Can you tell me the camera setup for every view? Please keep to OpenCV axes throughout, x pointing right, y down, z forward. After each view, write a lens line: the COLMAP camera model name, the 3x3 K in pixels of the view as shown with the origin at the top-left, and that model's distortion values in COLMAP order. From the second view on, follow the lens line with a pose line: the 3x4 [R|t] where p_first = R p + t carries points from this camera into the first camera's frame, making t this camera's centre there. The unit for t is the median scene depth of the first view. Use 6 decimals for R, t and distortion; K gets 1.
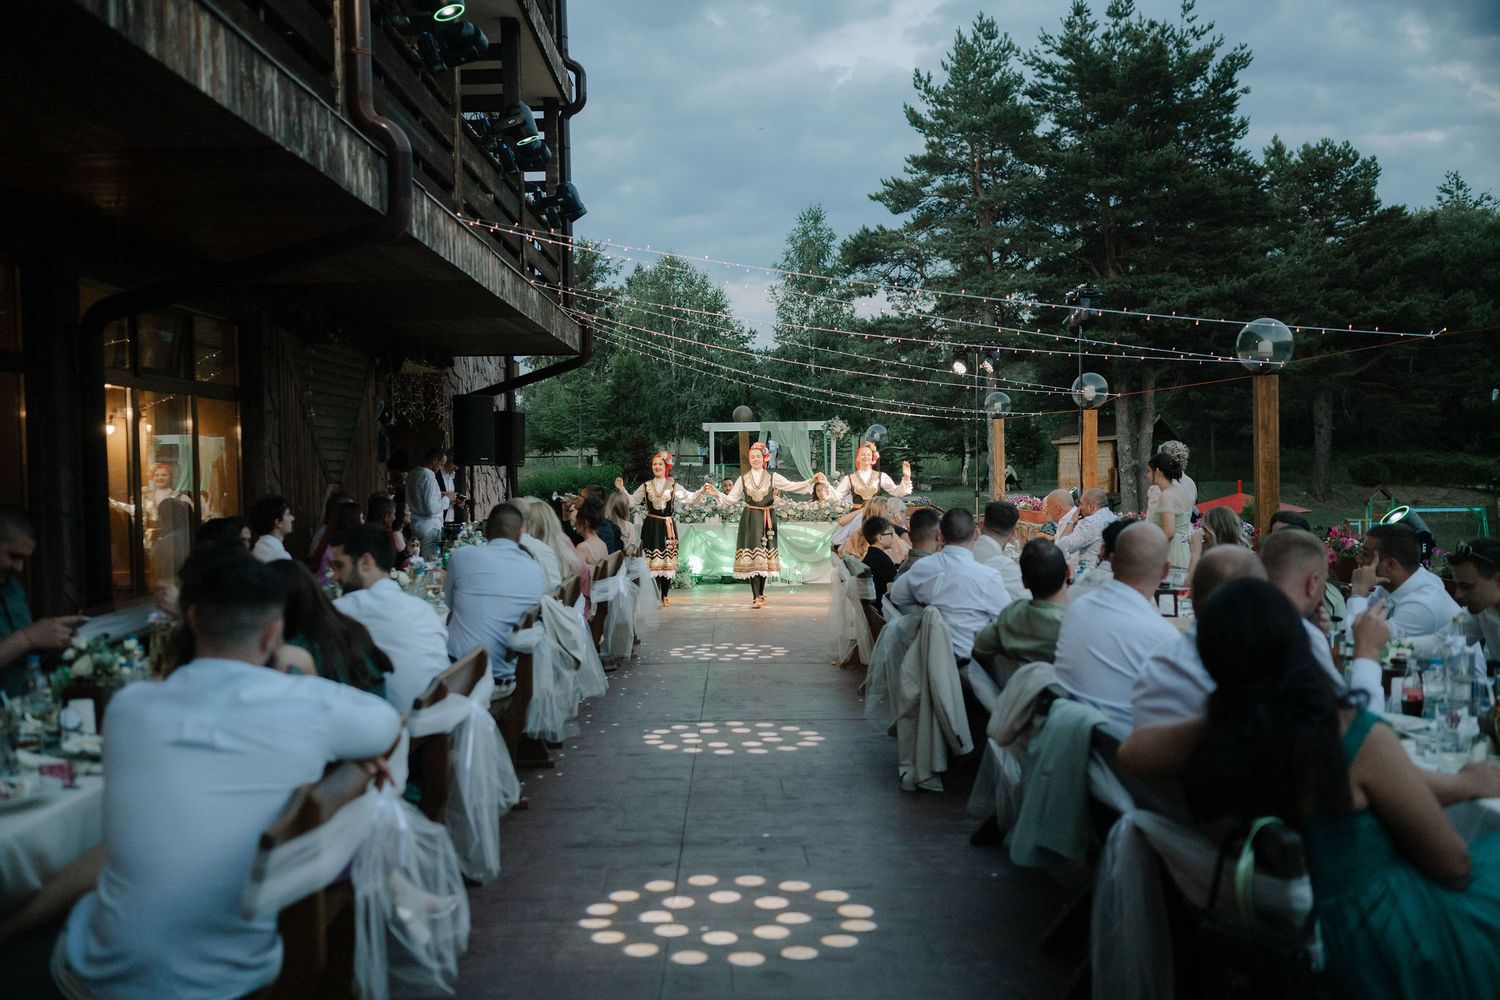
lens RADIAL K [[1449.1, 0, 750.0], [0, 1449.1, 500.0], [0, 0, 1]] dist [-0.000726, 0.006758]
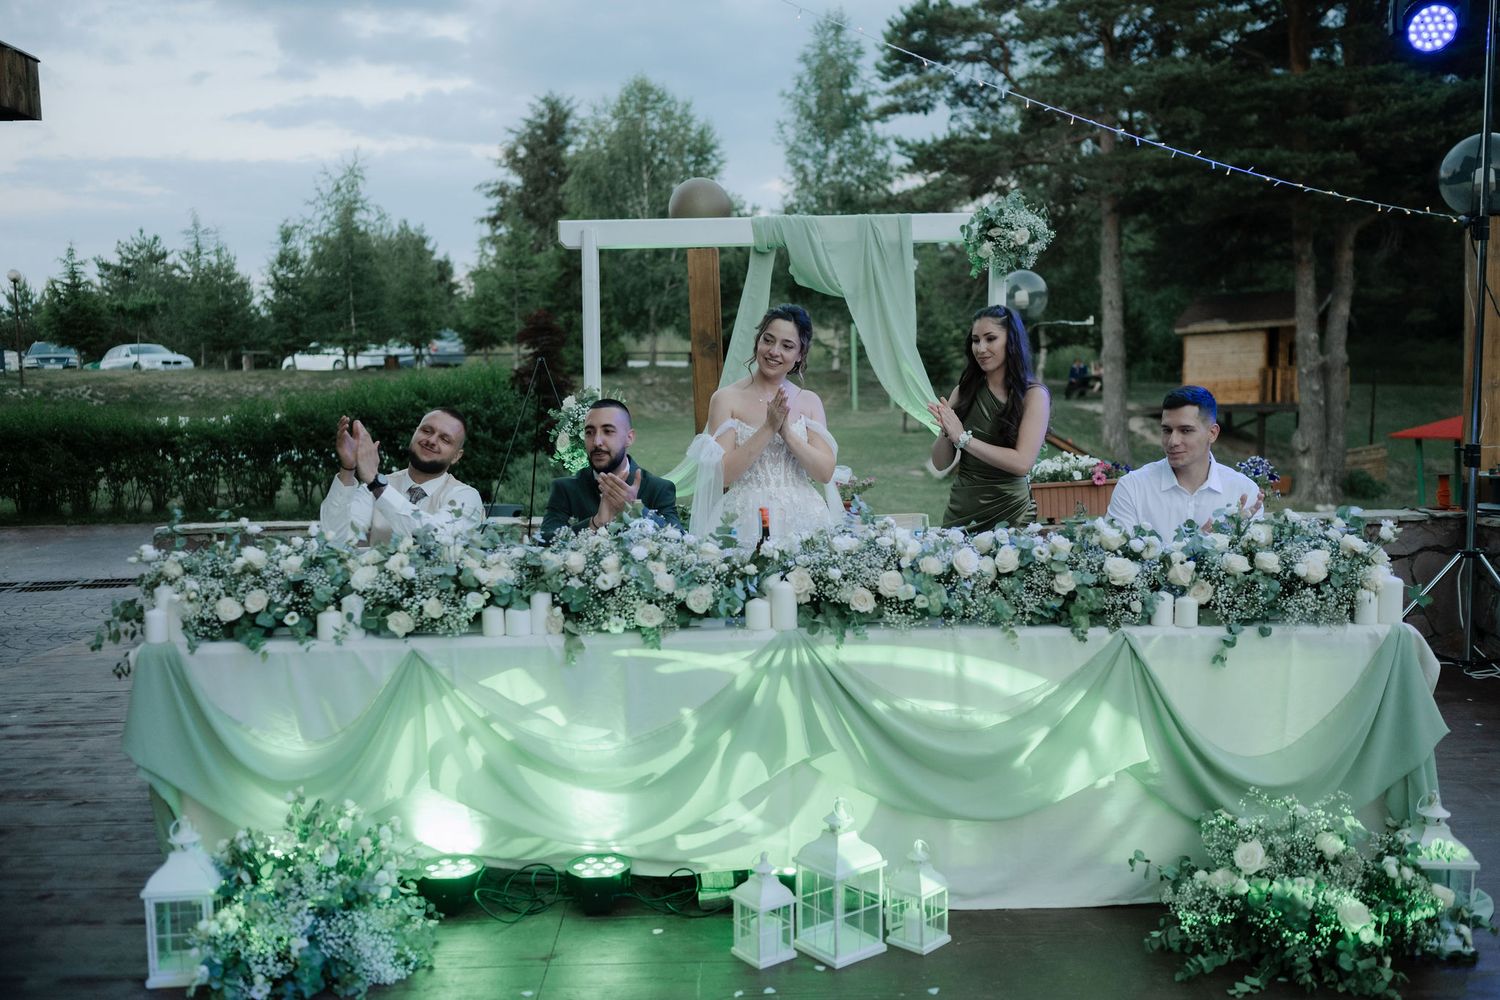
lens RADIAL K [[1449.1, 0, 750.0], [0, 1449.1, 500.0], [0, 0, 1]] dist [-0.000726, 0.006758]
pose [[0.999991, -0.001877, -0.003781, 0.003530], [0.002133, 0.997636, 0.068683, -0.007515], [0.003643, -0.068690, 0.997631, 0.328005]]
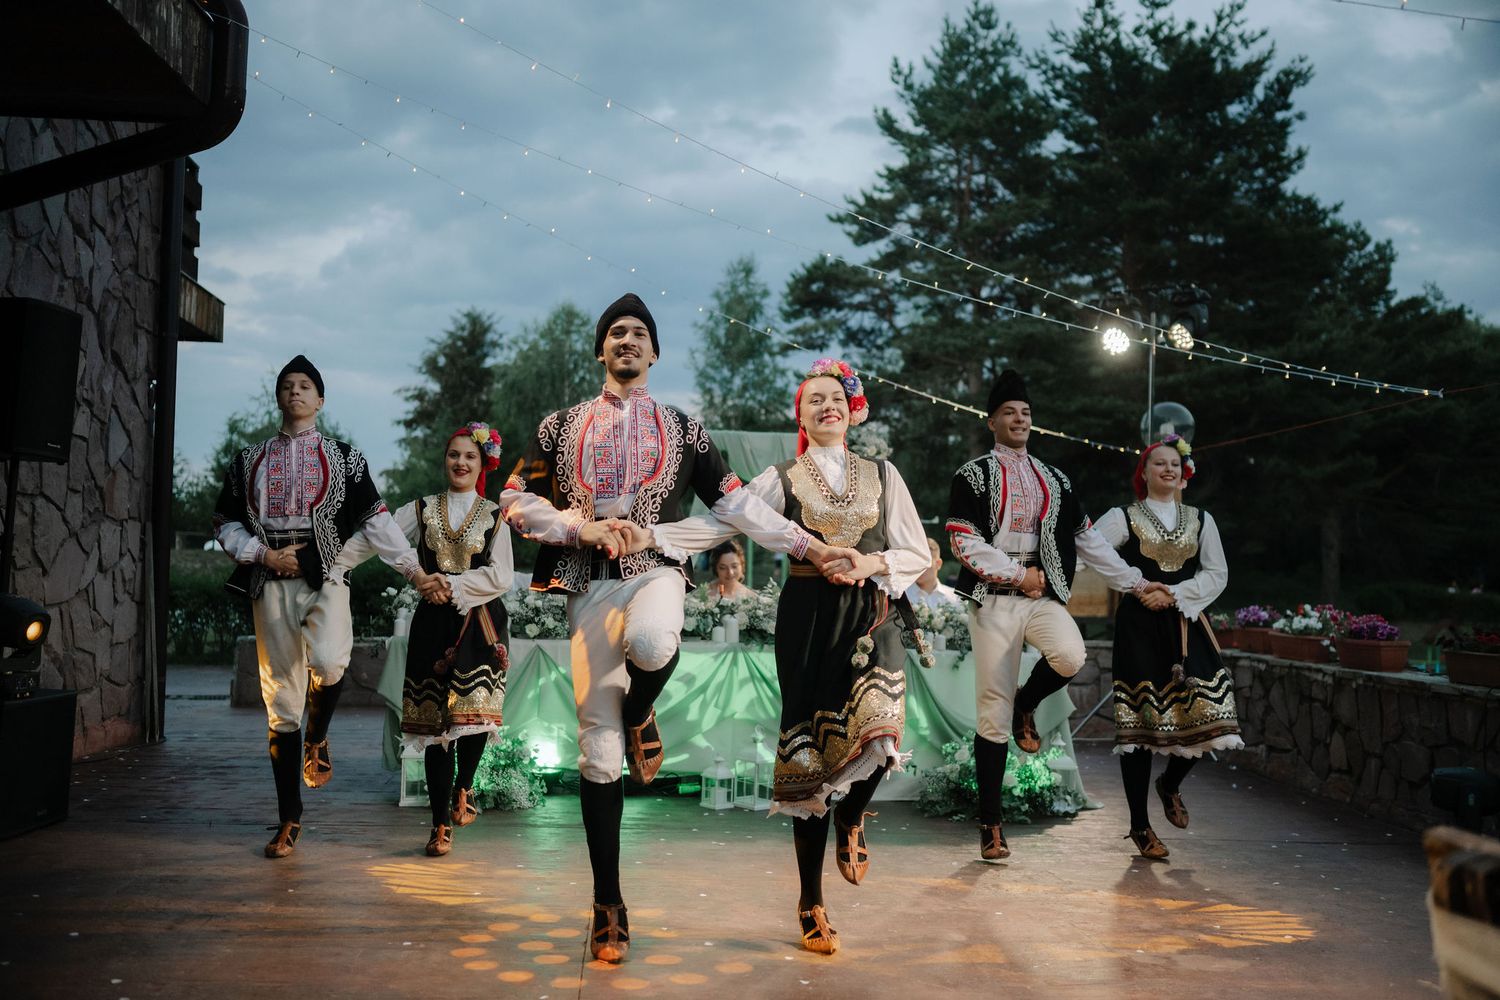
lens RADIAL K [[1449.1, 0, 750.0], [0, 1449.1, 500.0], [0, 0, 1]] dist [-0.000726, 0.006758]
pose [[0.996664, 0.044374, 0.068493, -0.004951], [-0.038819, 0.996006, -0.080400, 0.003323], [-0.071787, 0.077473, 0.994407, 0.246355]]
